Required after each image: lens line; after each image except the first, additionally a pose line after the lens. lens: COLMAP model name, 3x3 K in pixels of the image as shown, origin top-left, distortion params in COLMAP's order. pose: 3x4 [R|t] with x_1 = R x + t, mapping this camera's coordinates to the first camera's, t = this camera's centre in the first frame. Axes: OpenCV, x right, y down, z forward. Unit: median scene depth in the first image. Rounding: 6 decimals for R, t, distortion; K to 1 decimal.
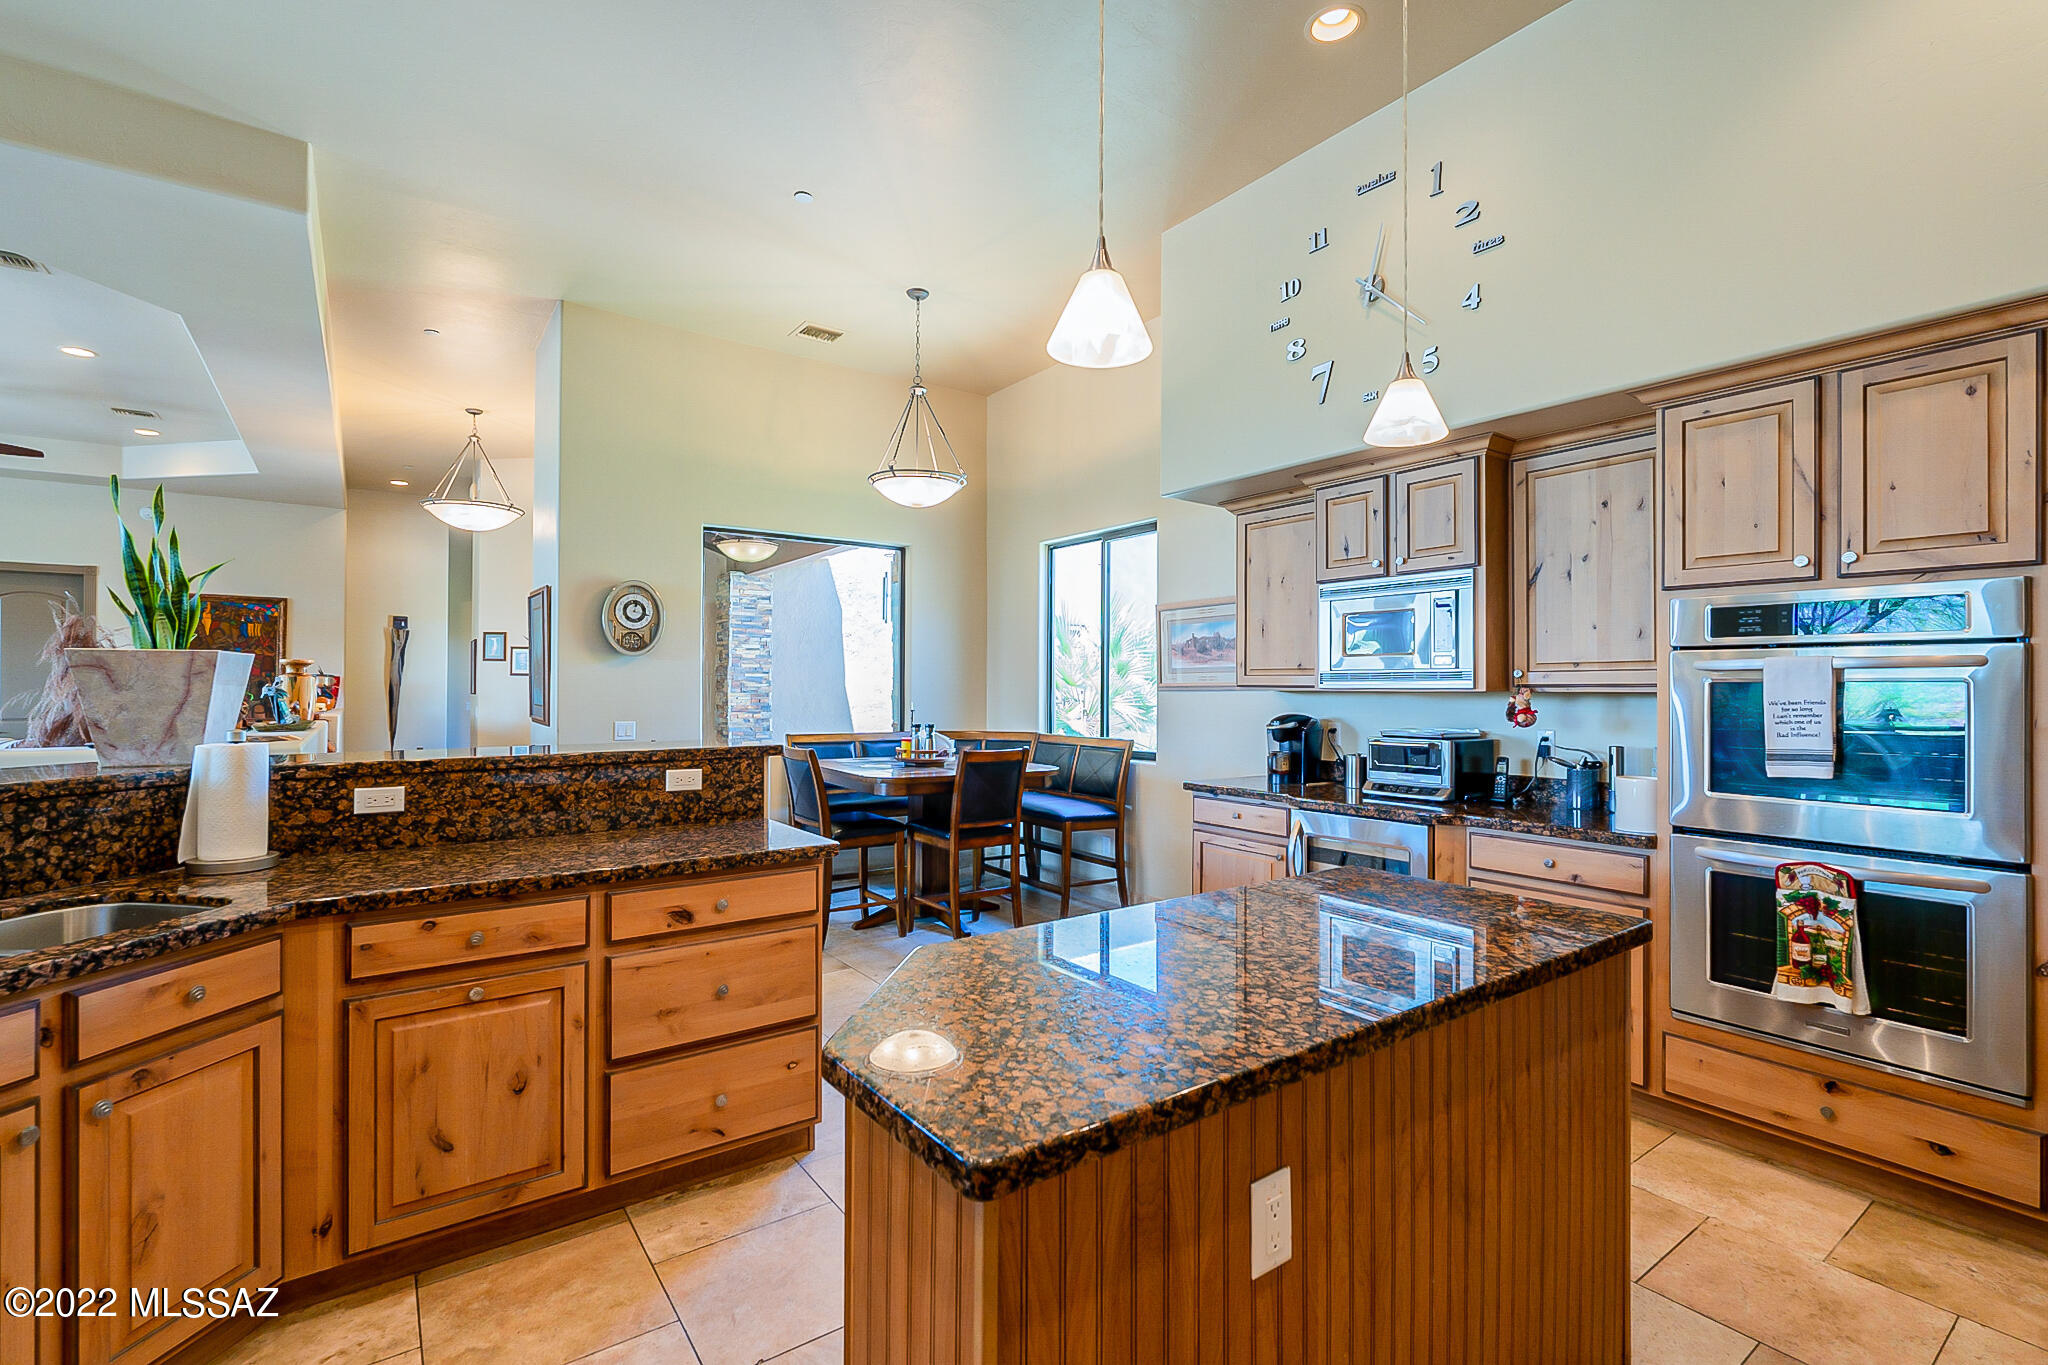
lens RADIAL K [[900.4, 0, 1011.3], [0, 900.4, 676.9], [0, 0, 1]] dist [-0.002438, 0.000001]
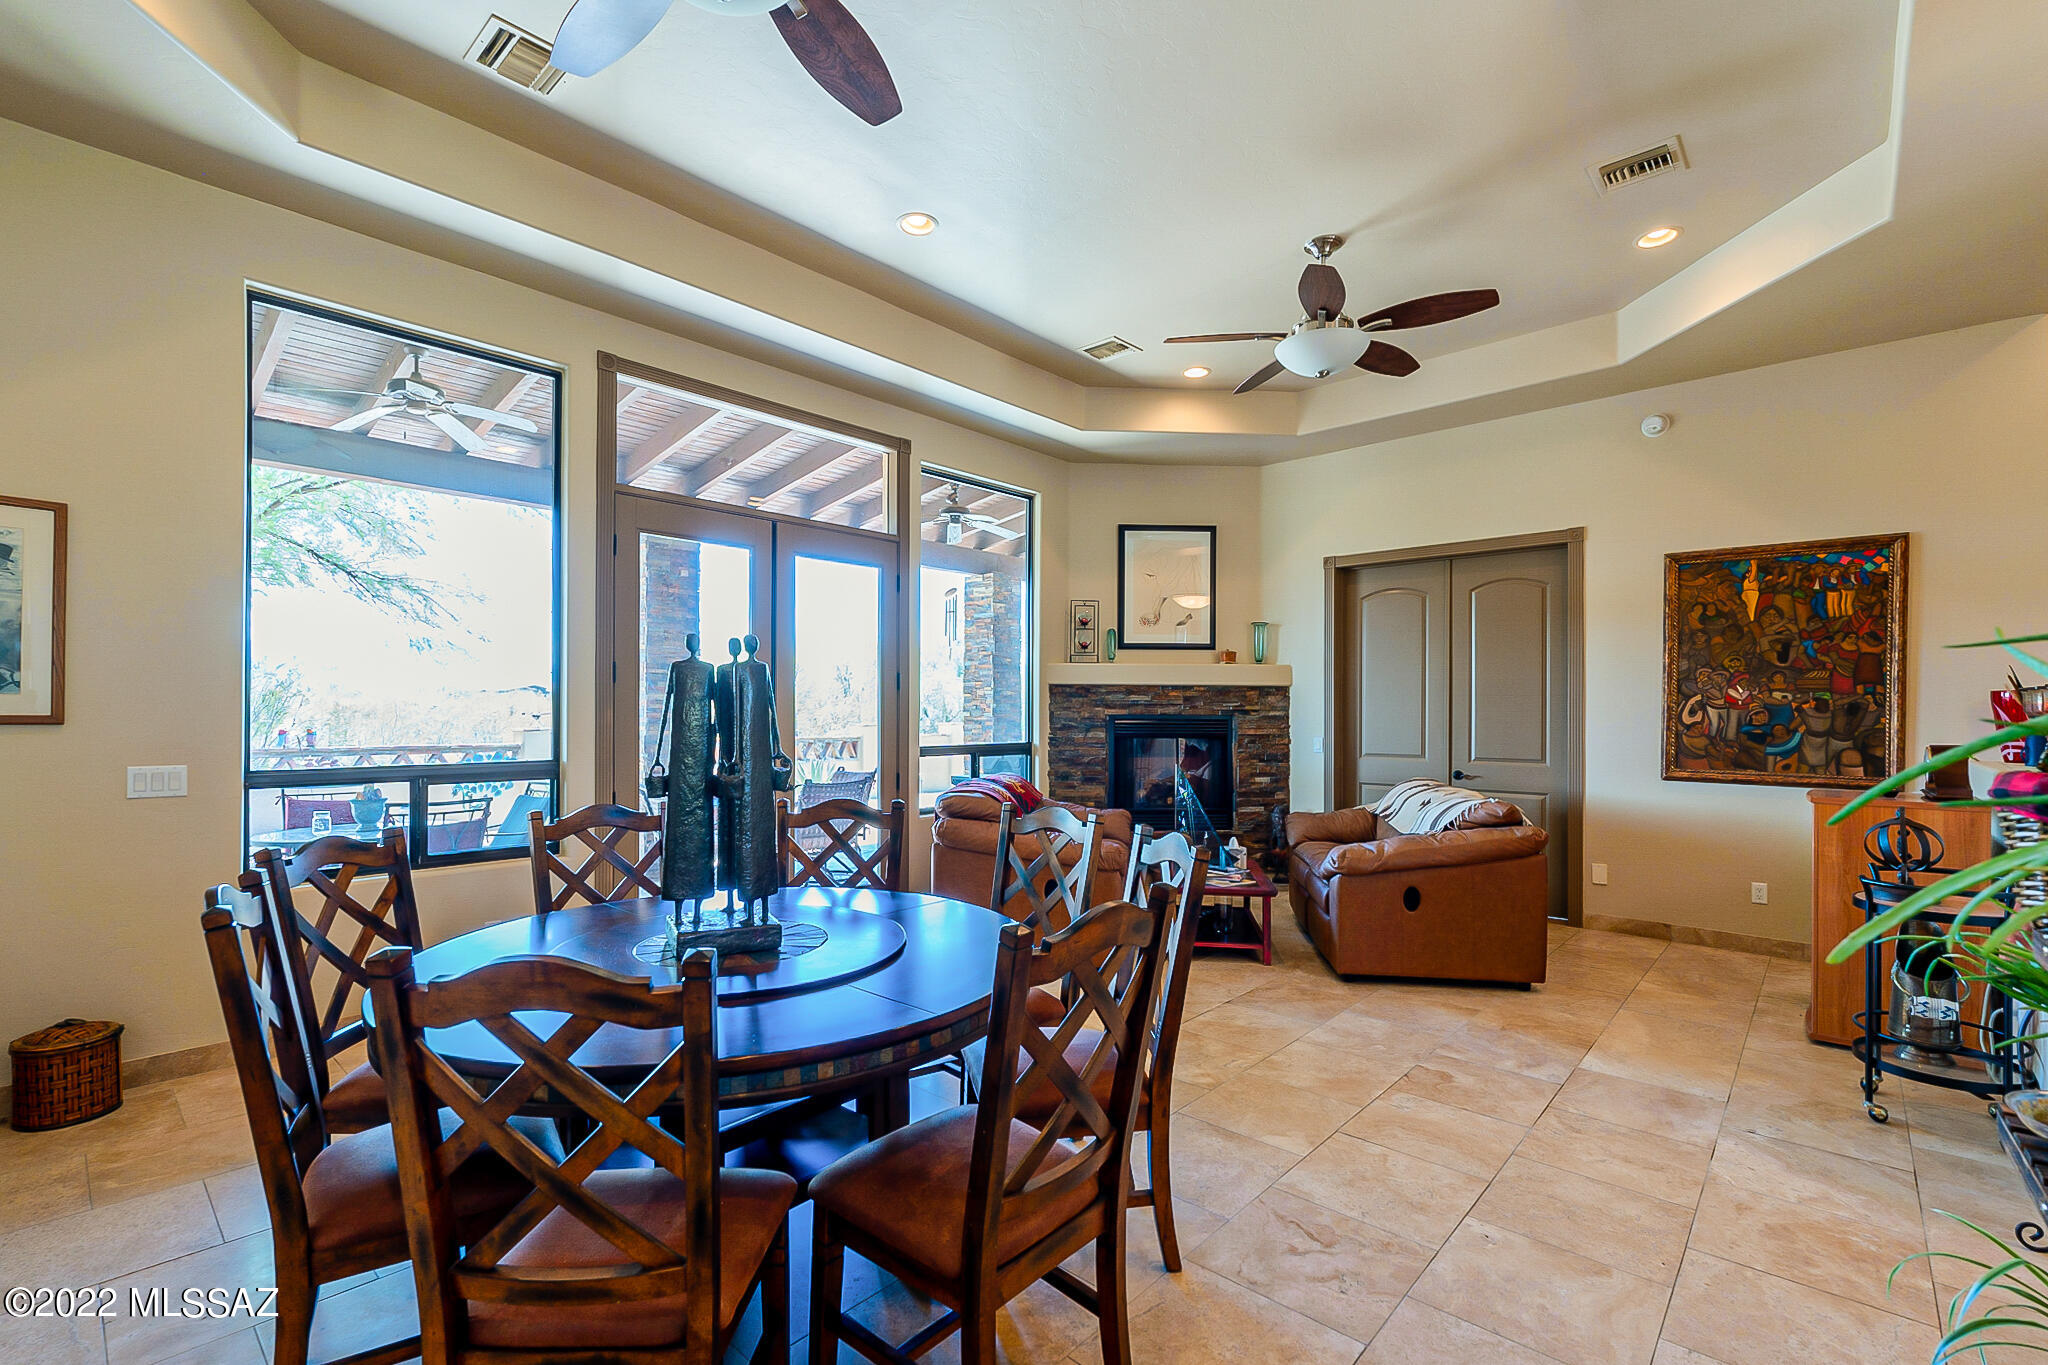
lens RADIAL K [[900.4, 0, 1031.6], [0, 900.4, 710.4], [0, 0, 1]] dist [-0.002438, 0.000001]
pose [[0.215413, -0.001714, -0.976522, -1.235914], [0.010065, 0.999949, 0.000465, 0.010242], [0.976471, -0.009928, 0.215419, 1.229965]]
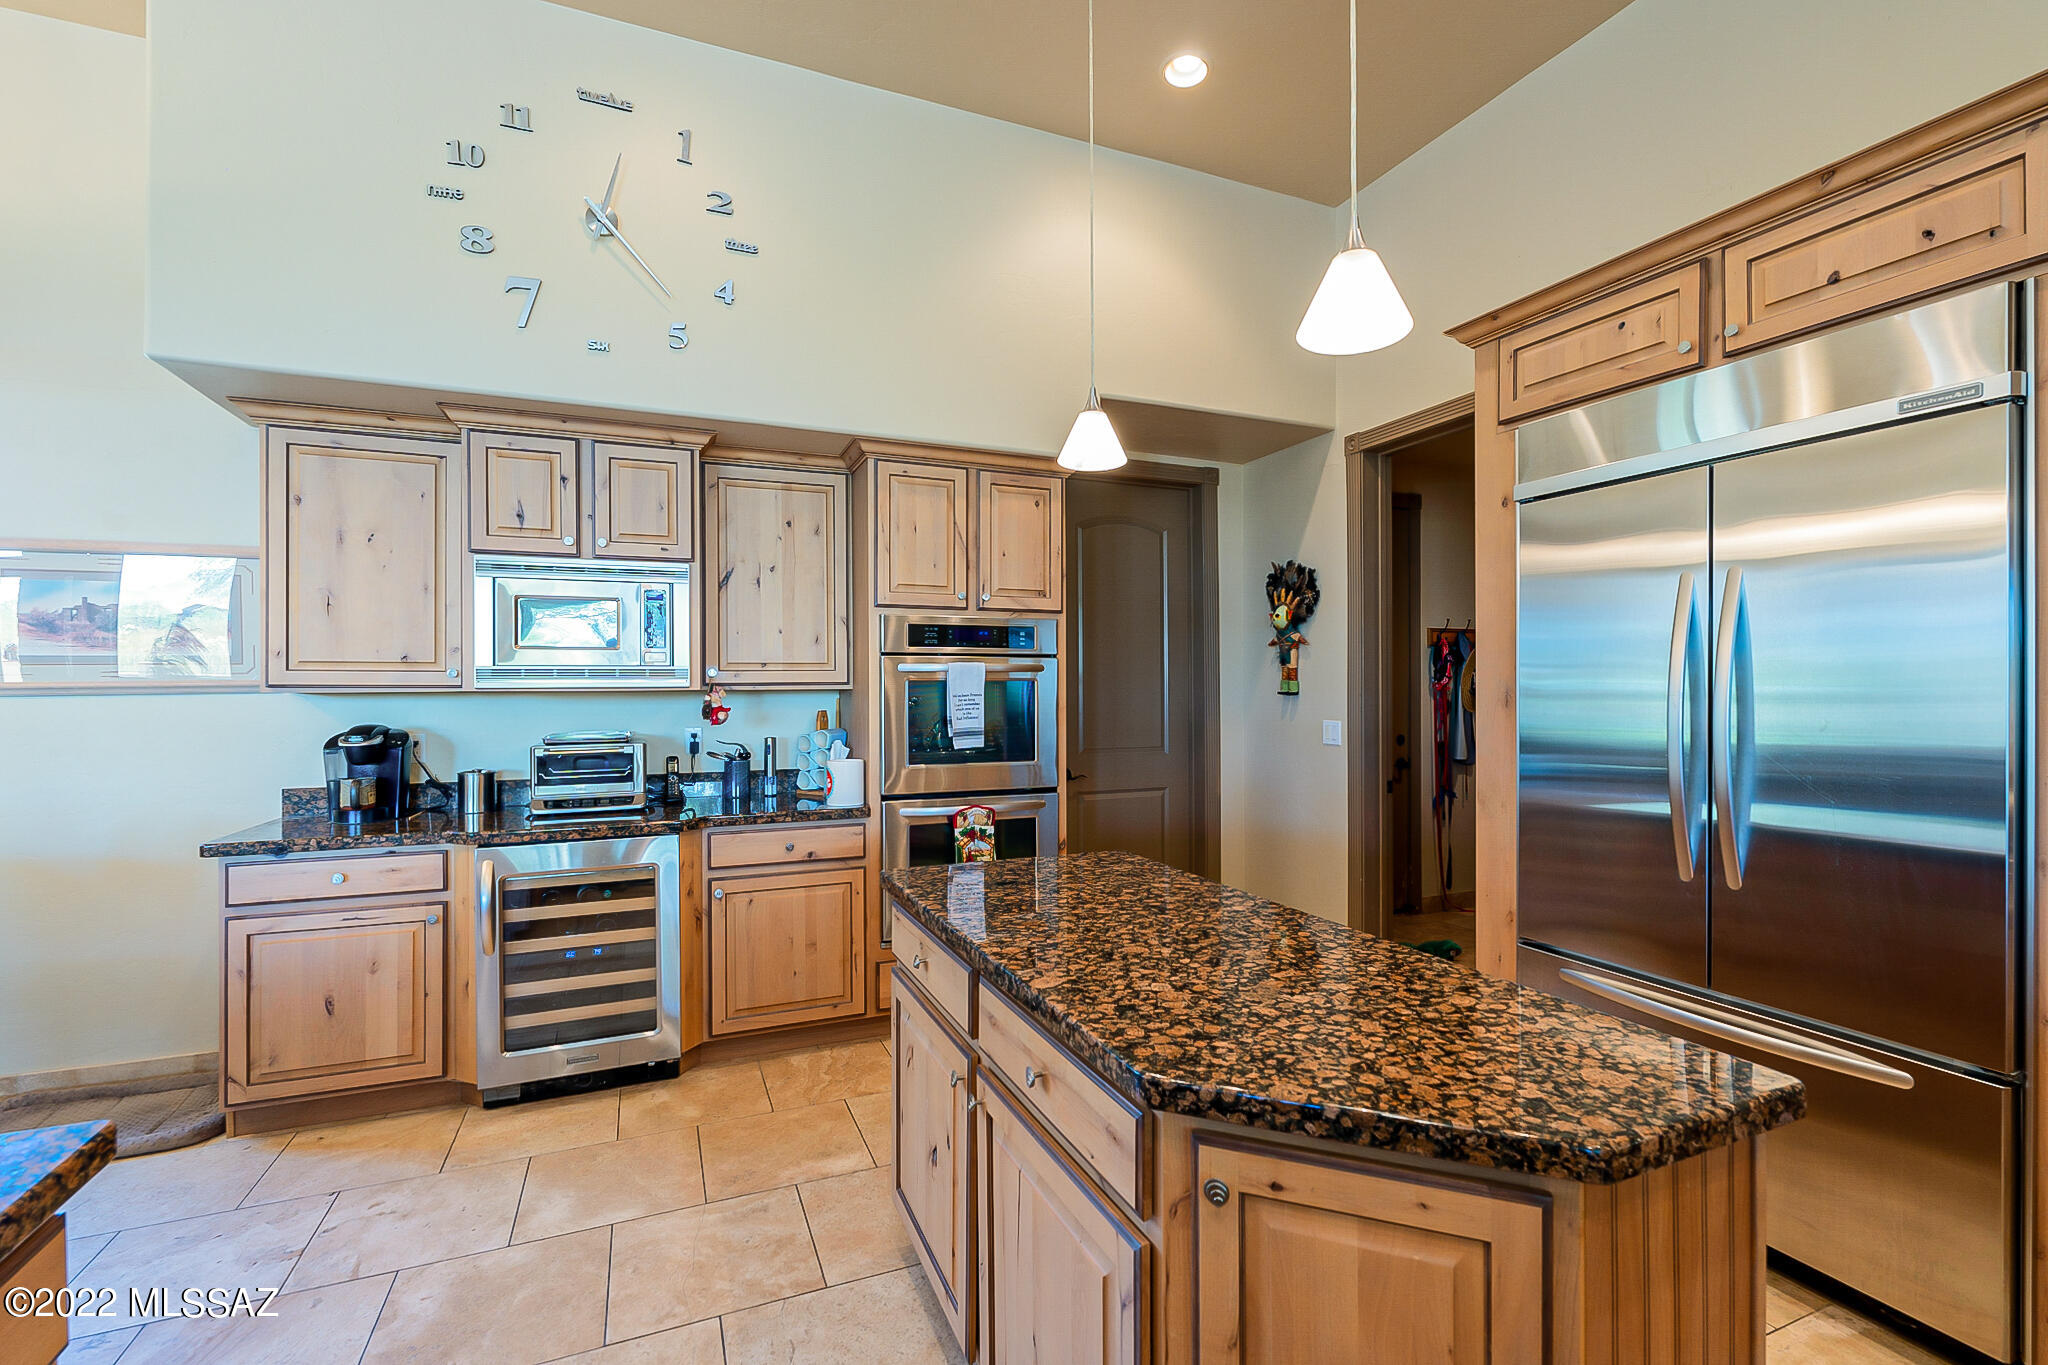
lens RADIAL K [[900.4, 0, 1025.3], [0, 900.4, 681.4], [0, 0, 1]] dist [-0.002438, 0.000001]
pose [[0.222765, -0.000737, 0.974872, -0.356844], [-0.006705, 0.999975, 0.002288, 0.002001], [-0.974849, -0.007046, 0.222755, 0.430249]]
